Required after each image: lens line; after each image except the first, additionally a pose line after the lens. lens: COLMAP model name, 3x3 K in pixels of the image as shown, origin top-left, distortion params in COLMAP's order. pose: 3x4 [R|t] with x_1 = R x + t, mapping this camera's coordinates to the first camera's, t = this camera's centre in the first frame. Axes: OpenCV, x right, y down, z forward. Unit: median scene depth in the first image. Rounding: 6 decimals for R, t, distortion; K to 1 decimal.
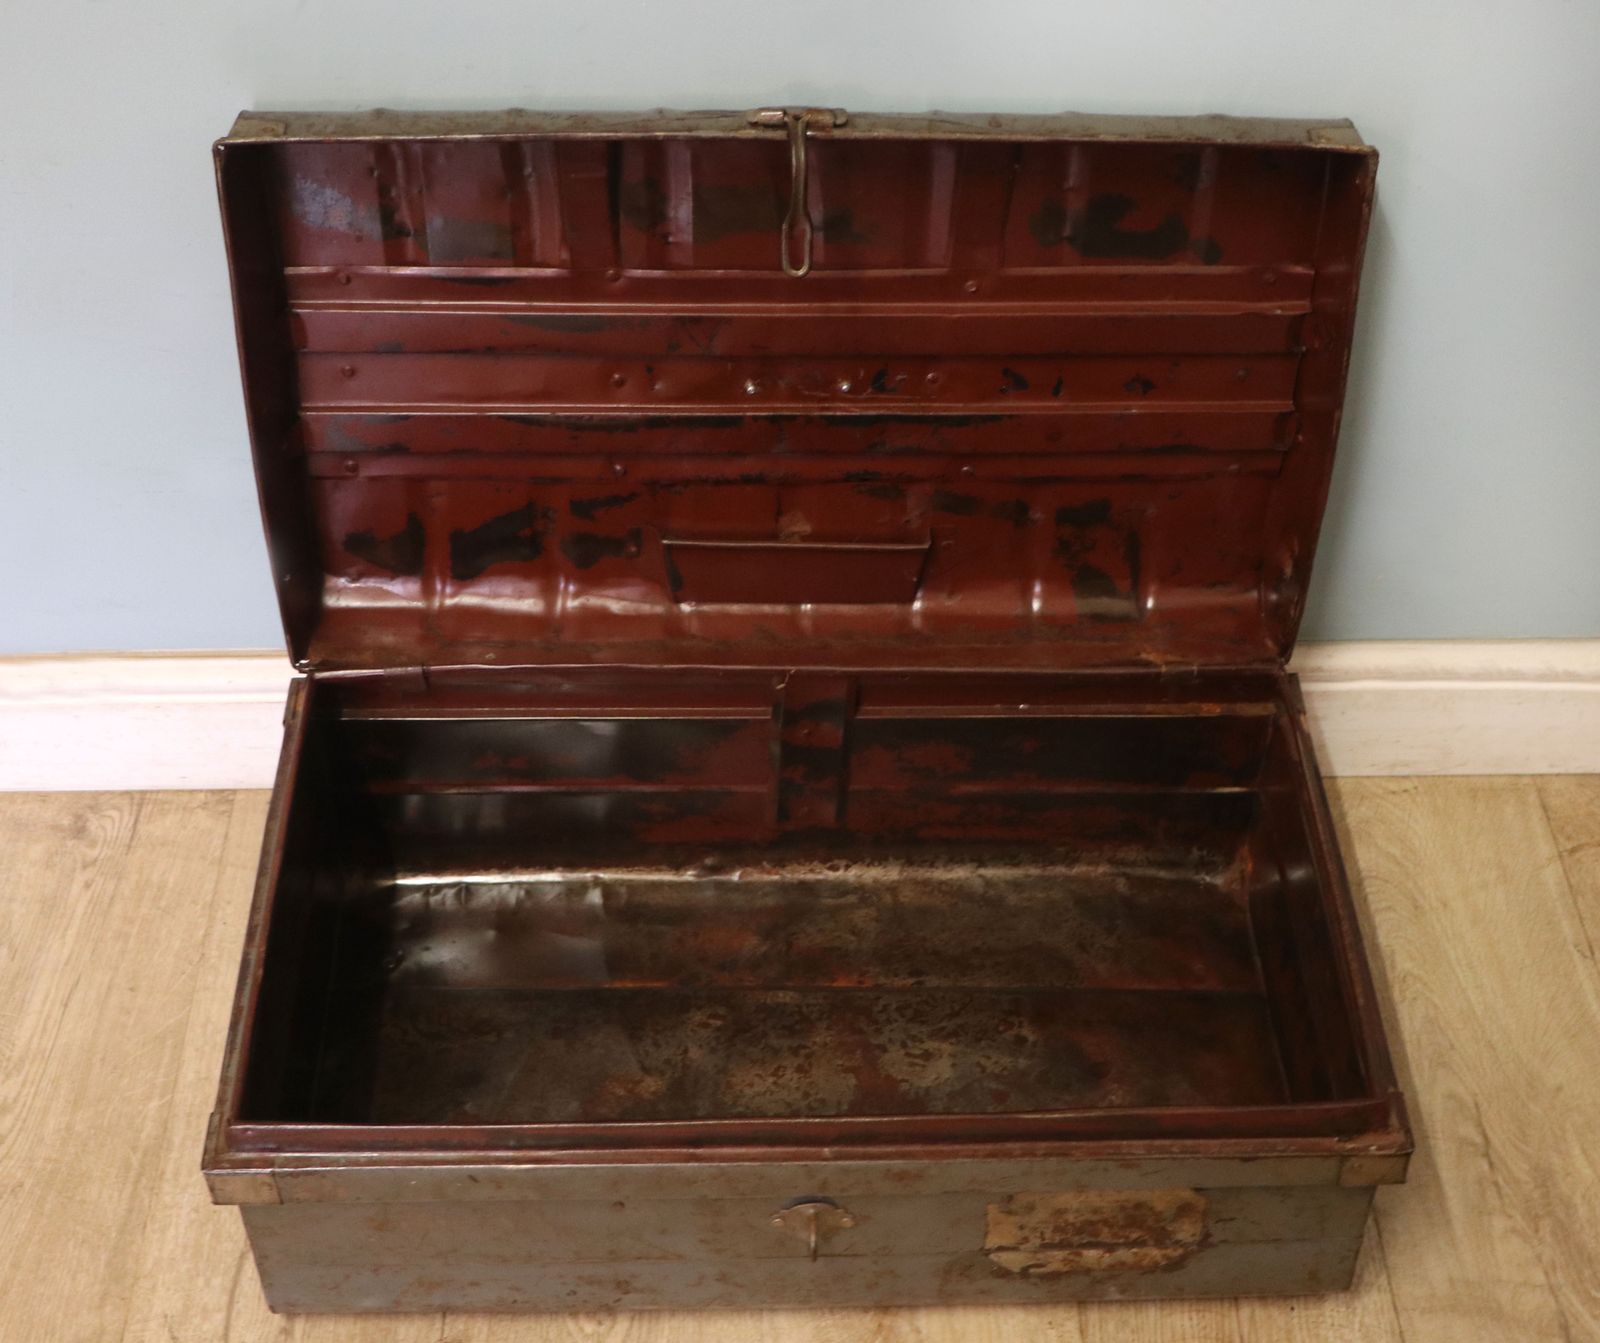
lens RADIAL K [[2546.3, 0, 782.2], [0, 2546.3, 672.5], [0, 0, 1]] dist [-0.068063, 0.000000]
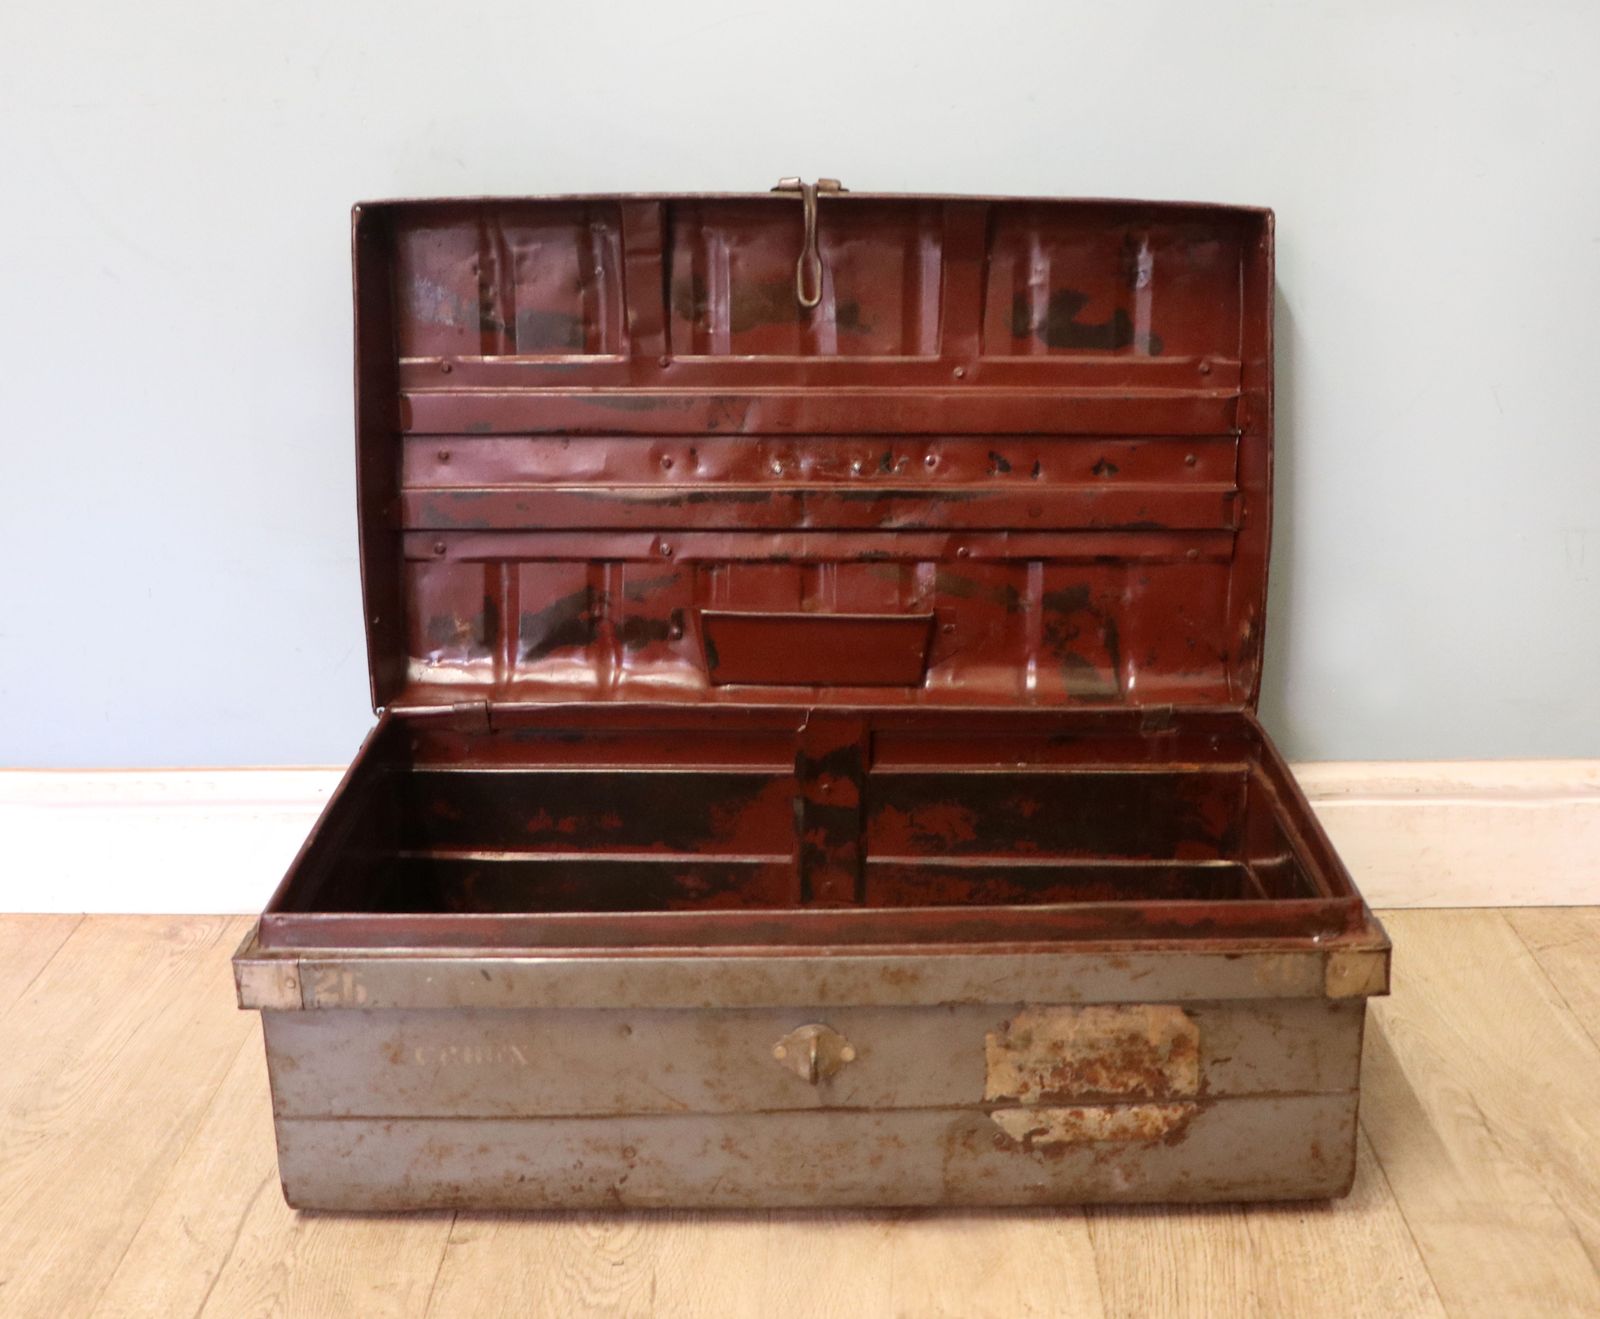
lens RADIAL K [[2203.5, 0, 795.9], [0, 2203.5, 664.8], [0, 0, 1]] dist [-0.148449, 0.000000]
pose [[0.999152, -0.004658, -0.040913, 0.039058], [-0.015392, 0.879305, -0.476011, 0.470919], [0.038193, 0.476237, 0.878487, 0.141563]]
